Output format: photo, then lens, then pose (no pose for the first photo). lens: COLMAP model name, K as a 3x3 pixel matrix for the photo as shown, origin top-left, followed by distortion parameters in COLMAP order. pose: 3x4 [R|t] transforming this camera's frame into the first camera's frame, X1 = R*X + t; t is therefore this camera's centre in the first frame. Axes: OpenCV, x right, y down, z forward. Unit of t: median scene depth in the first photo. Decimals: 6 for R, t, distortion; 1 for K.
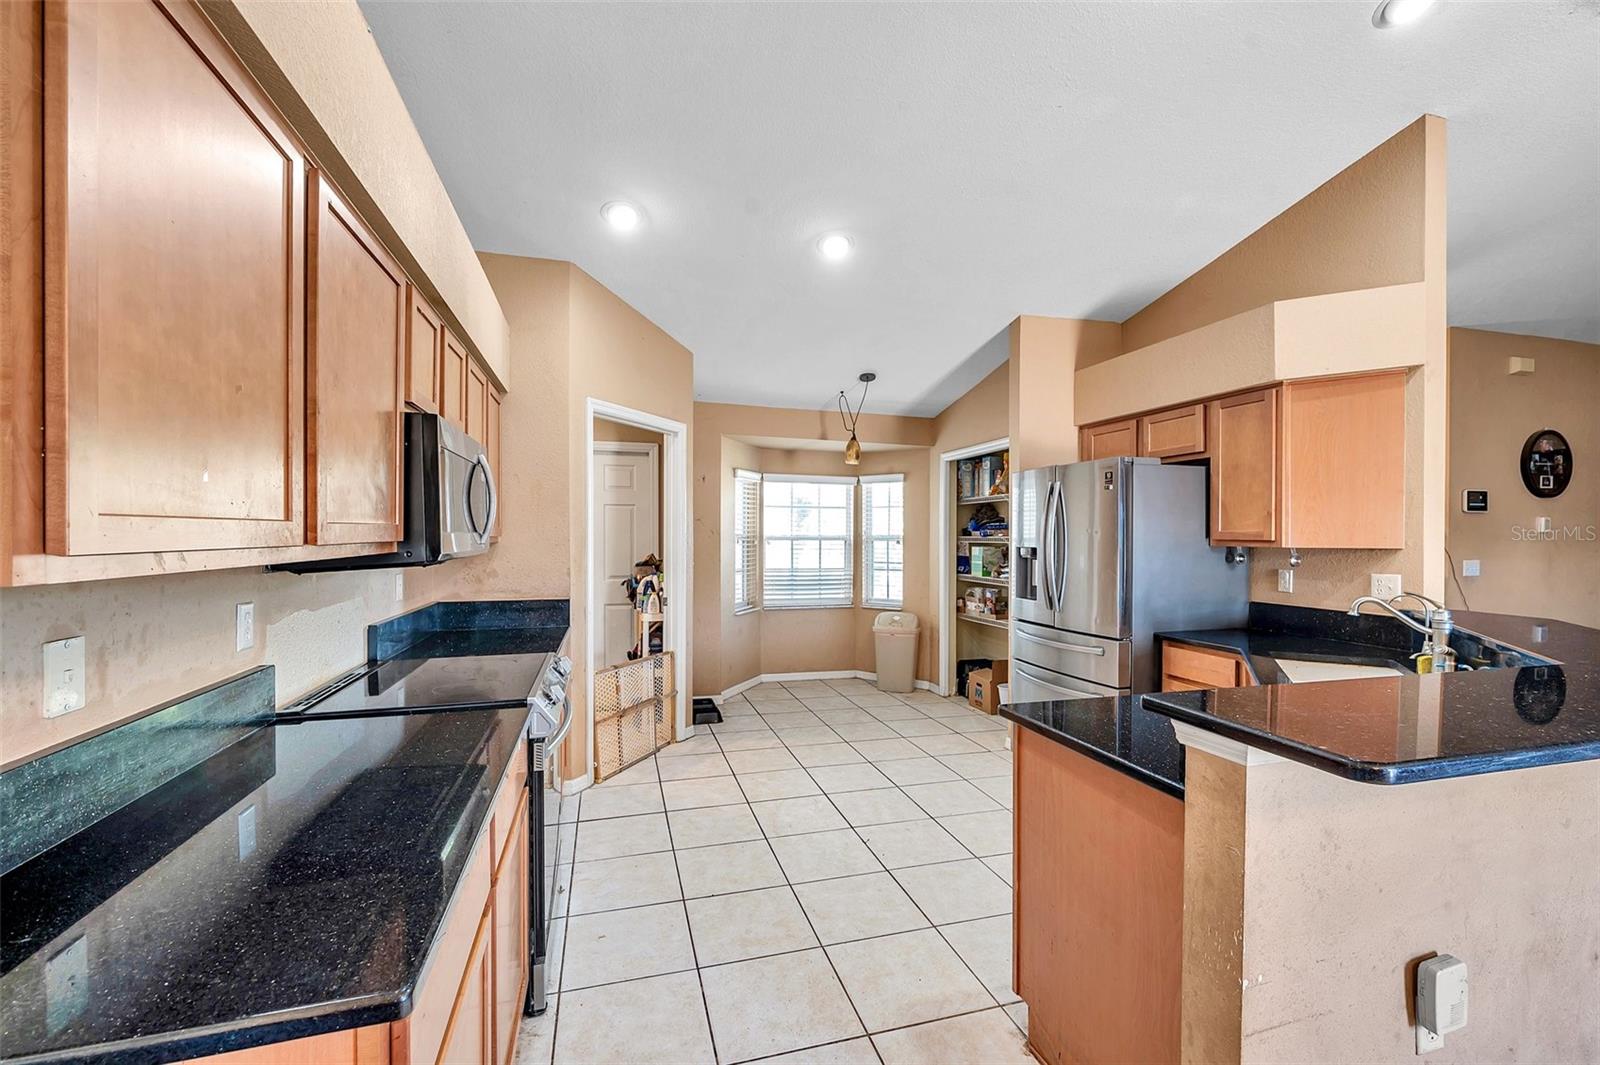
lens RADIAL K [[679.2, 0, 805.4], [0, 679.2, 534.6], [0, 0, 1]] dist [-0.001205, 0.000089]
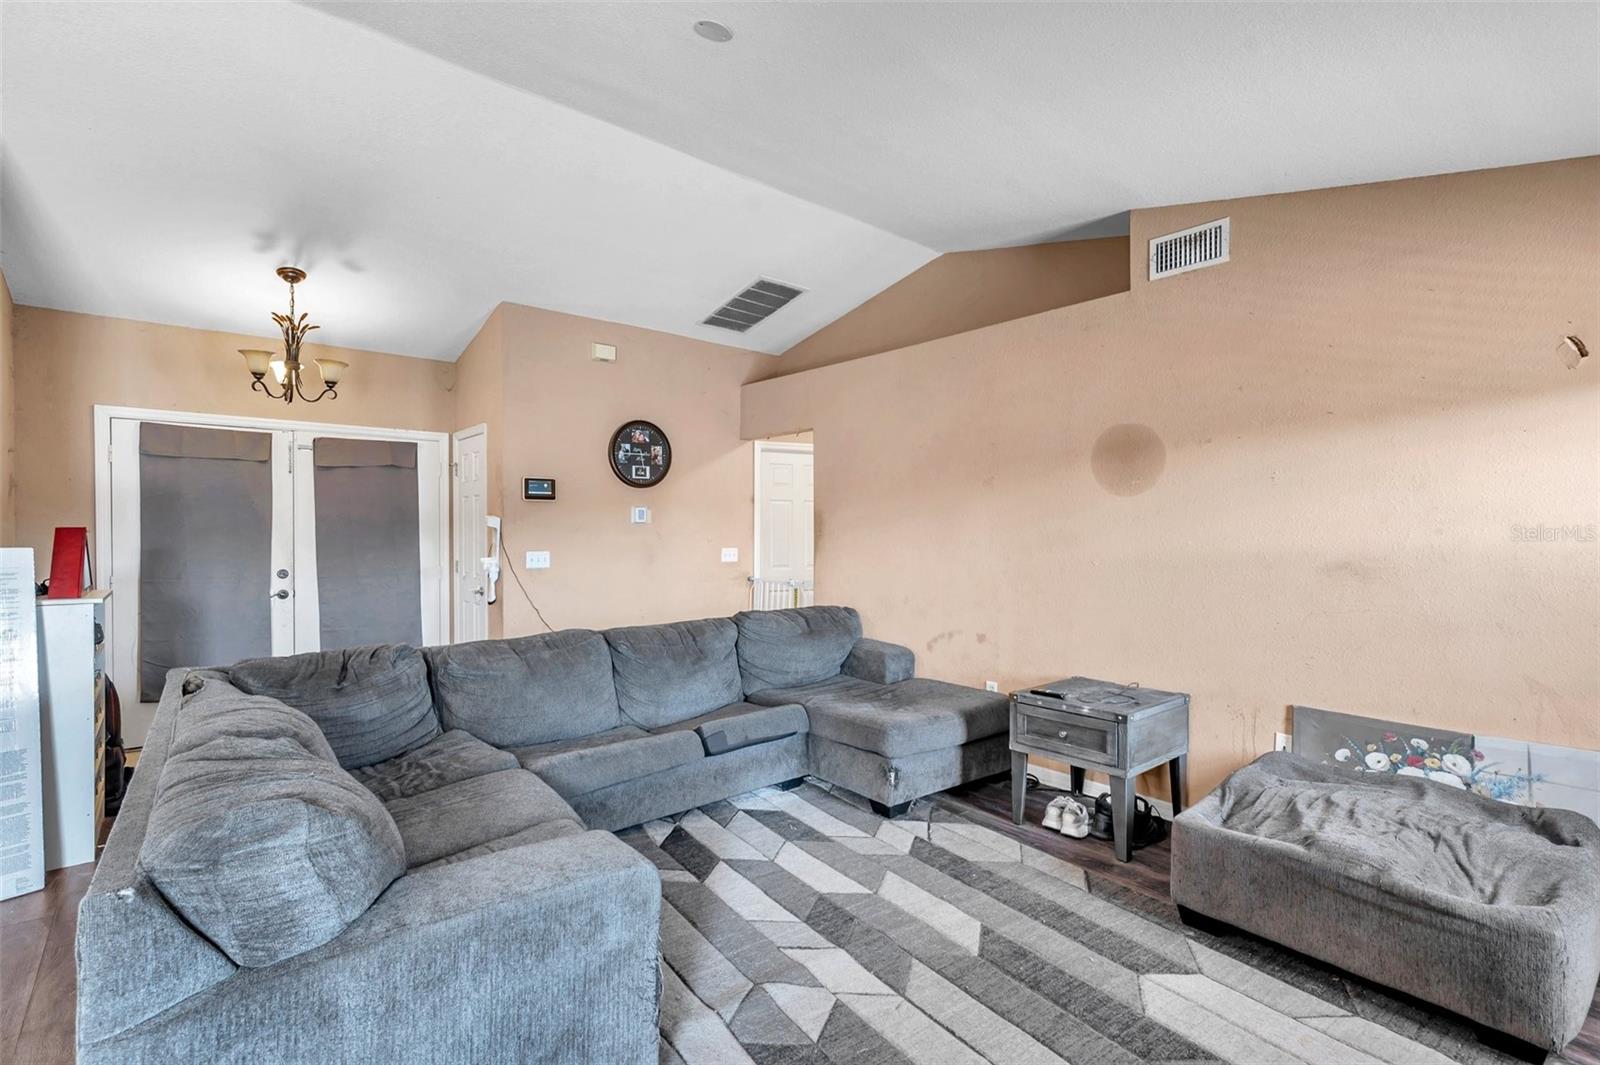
lens RADIAL K [[729.1, 0, 801.4], [0, 729.1, 538.9], [0, 0, 1]] dist [-0.000950, 0.000430]
pose [[0.908488, -0.006951, 0.417852, 0.744669], [0.000679, 0.999885, 0.015157, 0.004620], [-0.417910, -0.013486, 0.908389, -0.075273]]
